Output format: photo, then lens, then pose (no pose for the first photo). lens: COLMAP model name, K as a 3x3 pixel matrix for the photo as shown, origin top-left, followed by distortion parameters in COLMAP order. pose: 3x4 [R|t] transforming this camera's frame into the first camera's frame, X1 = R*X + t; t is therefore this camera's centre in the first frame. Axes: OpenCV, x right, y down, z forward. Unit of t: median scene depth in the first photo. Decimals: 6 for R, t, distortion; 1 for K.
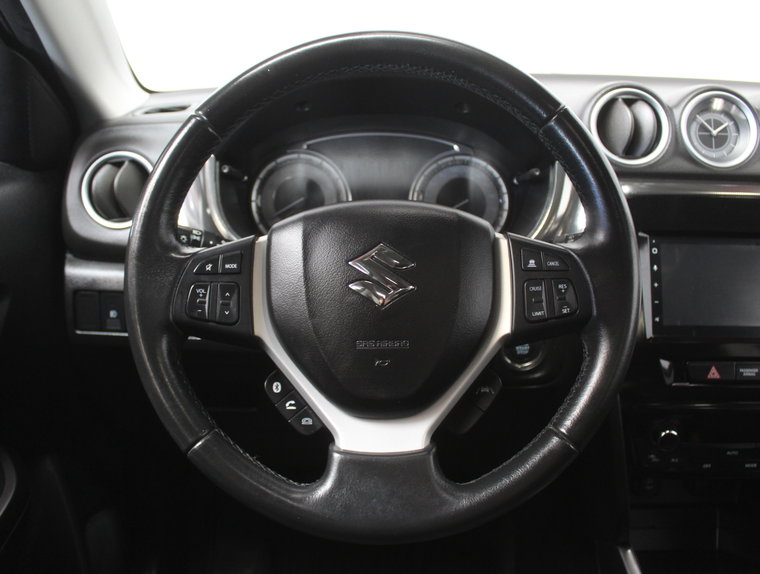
lens RADIAL K [[707.5, 0, 381.2], [0, 707.5, 282.4], [0, 0, 1]] dist [-0.107337, 0.000000]
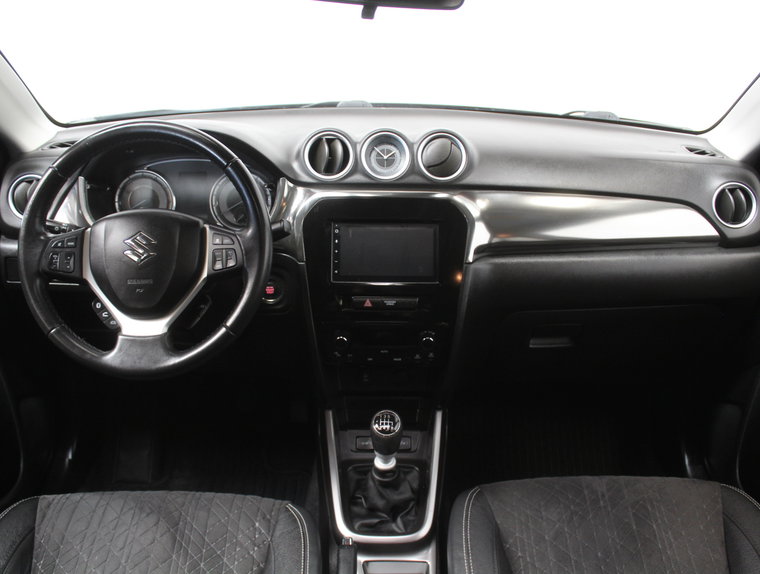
lens RADIAL K [[707.5, 0, 372.5], [0, 707.5, 292.7], [0, 0, 1]] dist [-0.107337, 0.000000]
pose [[0.999986, -0.004880, 0.001986, 0.586293], [0.004759, 0.998367, 0.056935, 0.007681], [-0.002260, -0.056924, 0.998376, -0.889125]]
